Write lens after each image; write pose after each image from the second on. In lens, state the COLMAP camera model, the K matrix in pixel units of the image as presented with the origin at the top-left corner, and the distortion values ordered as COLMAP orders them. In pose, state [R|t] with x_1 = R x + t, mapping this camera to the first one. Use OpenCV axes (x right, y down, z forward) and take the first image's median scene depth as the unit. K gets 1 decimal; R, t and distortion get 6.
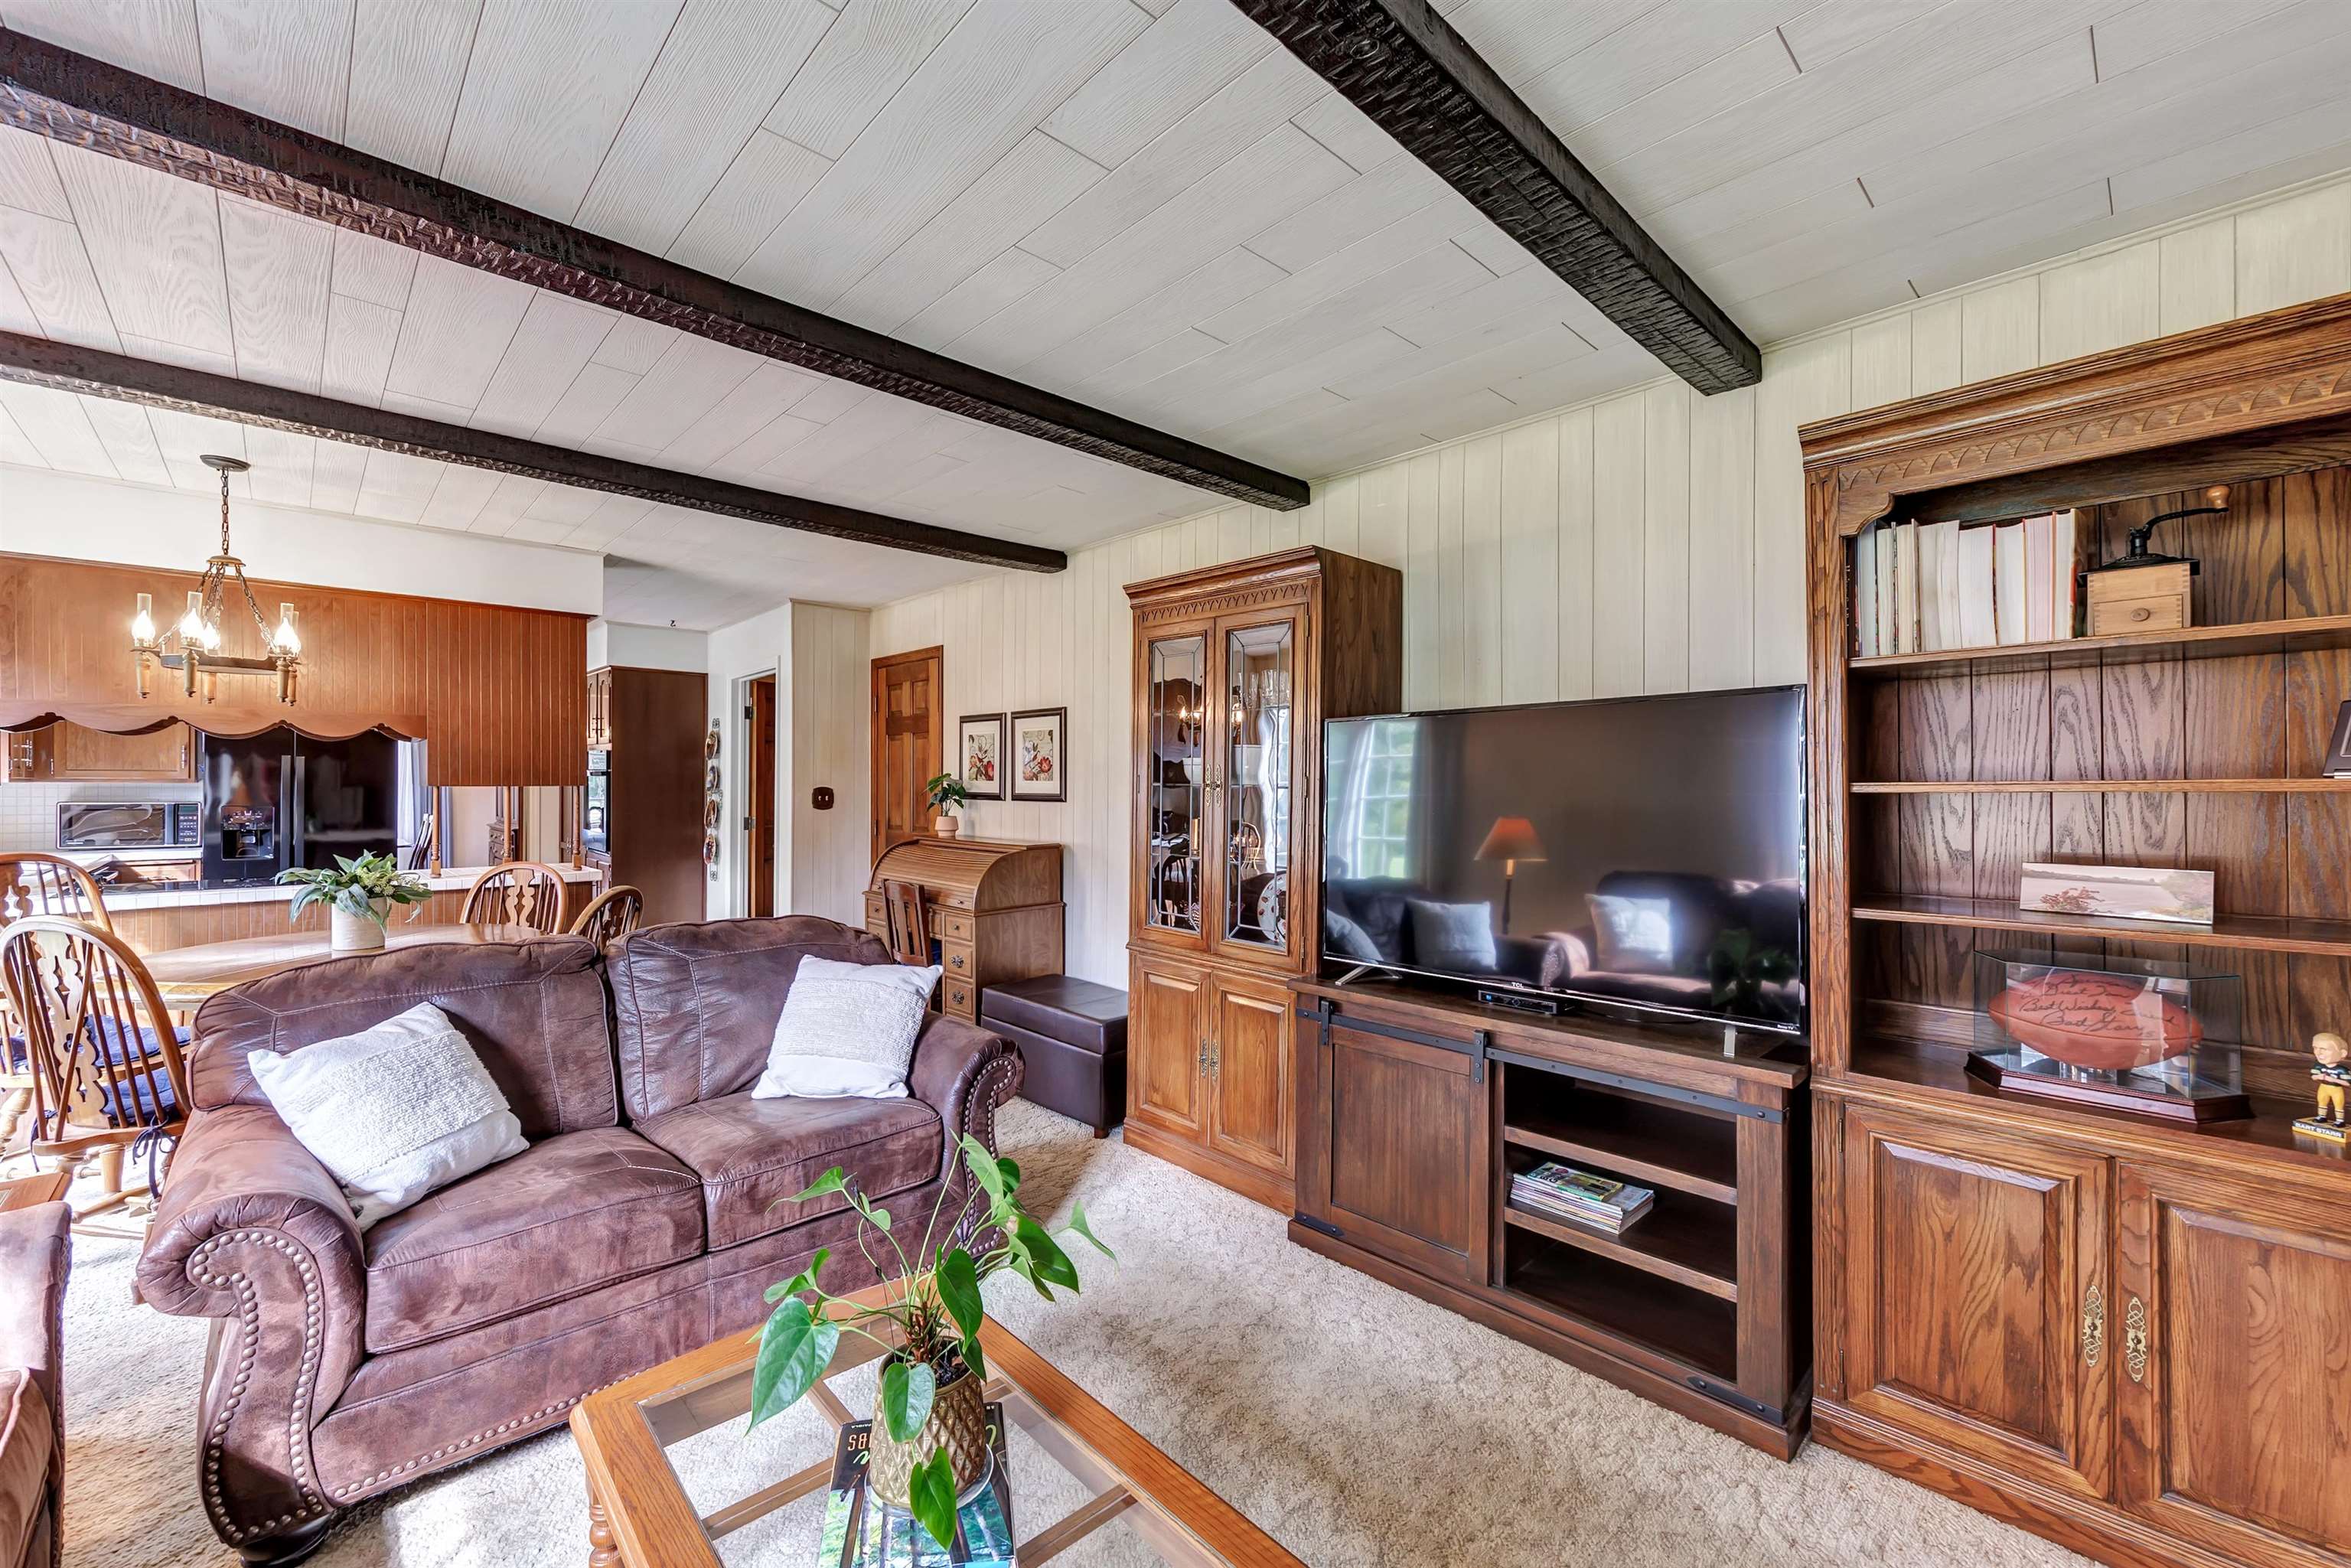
lens RADIAL K [[948.7, 0, 1175.5], [0, 948.7, 784.0], [0, 0, 1]] dist [-0.001037, -0.000089]
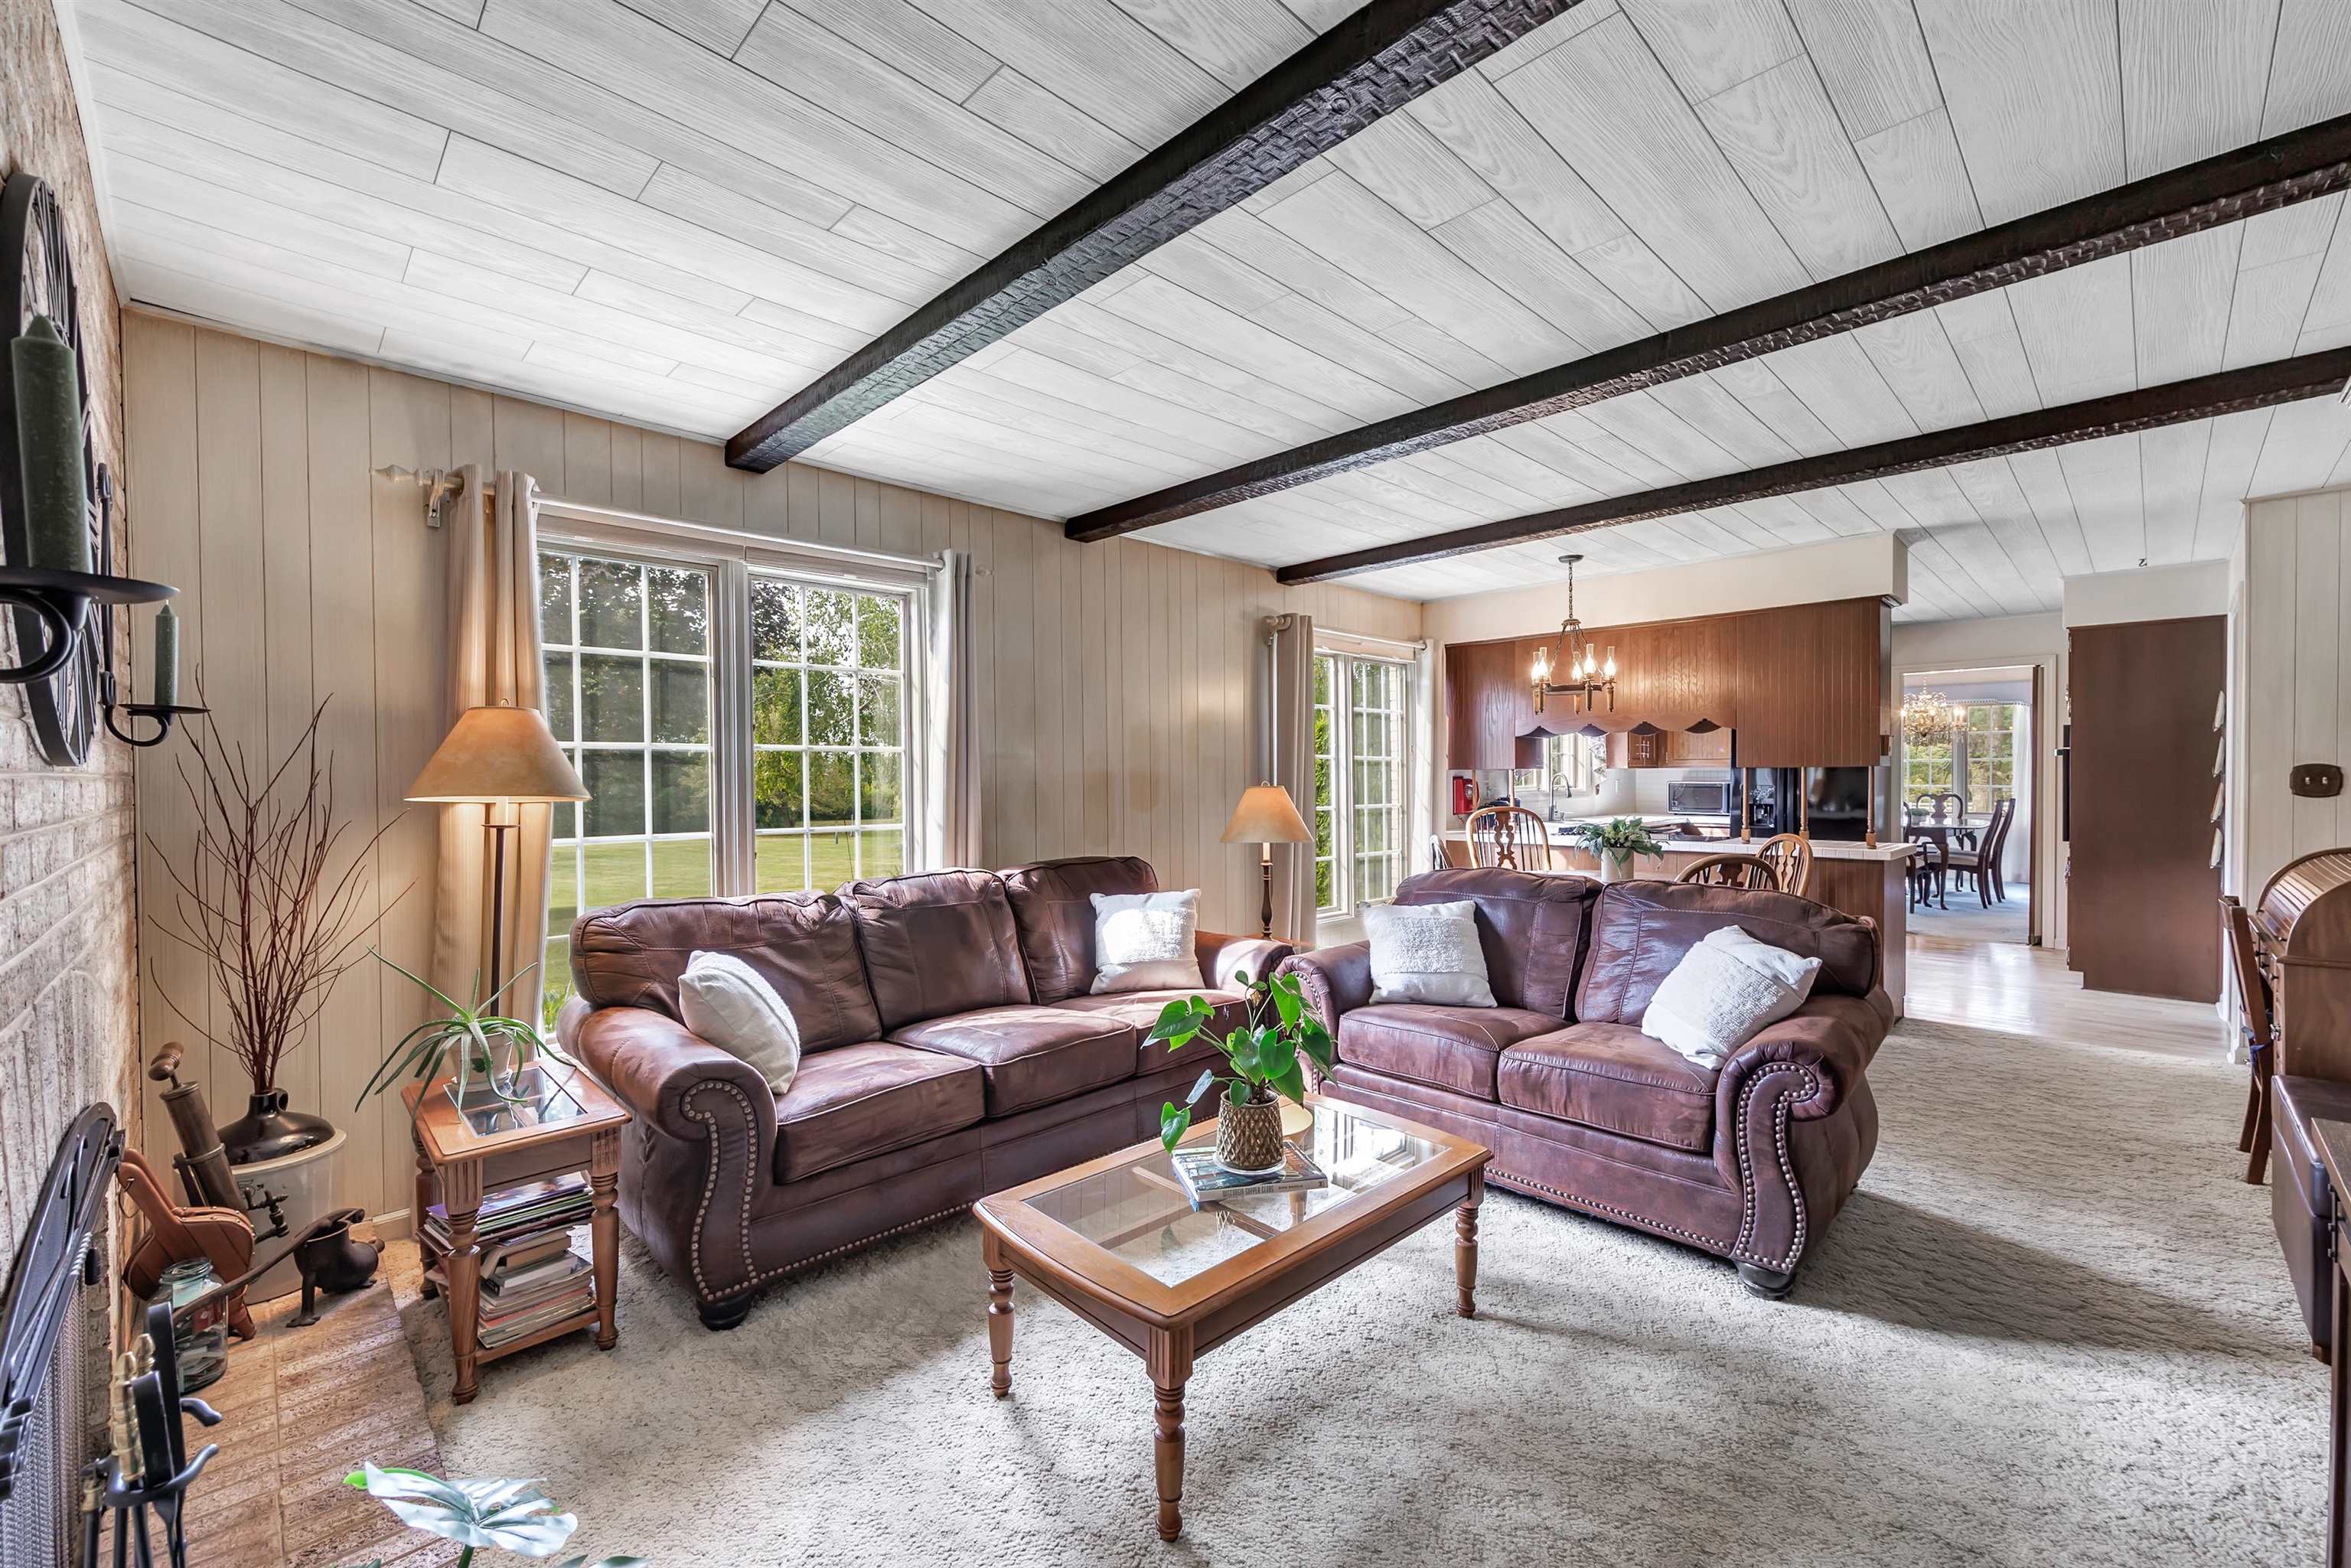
lens RADIAL K [[948.7, 0, 1175.5], [0, 948.7, 784.0], [0, 0, 1]] dist [-0.001037, -0.000089]
pose [[0.019941, 0.005943, -0.999783, 0.552410], [0.004182, 0.999973, 0.006028, 0.017162], [0.999792, -0.004301, 0.019916, 0.330994]]
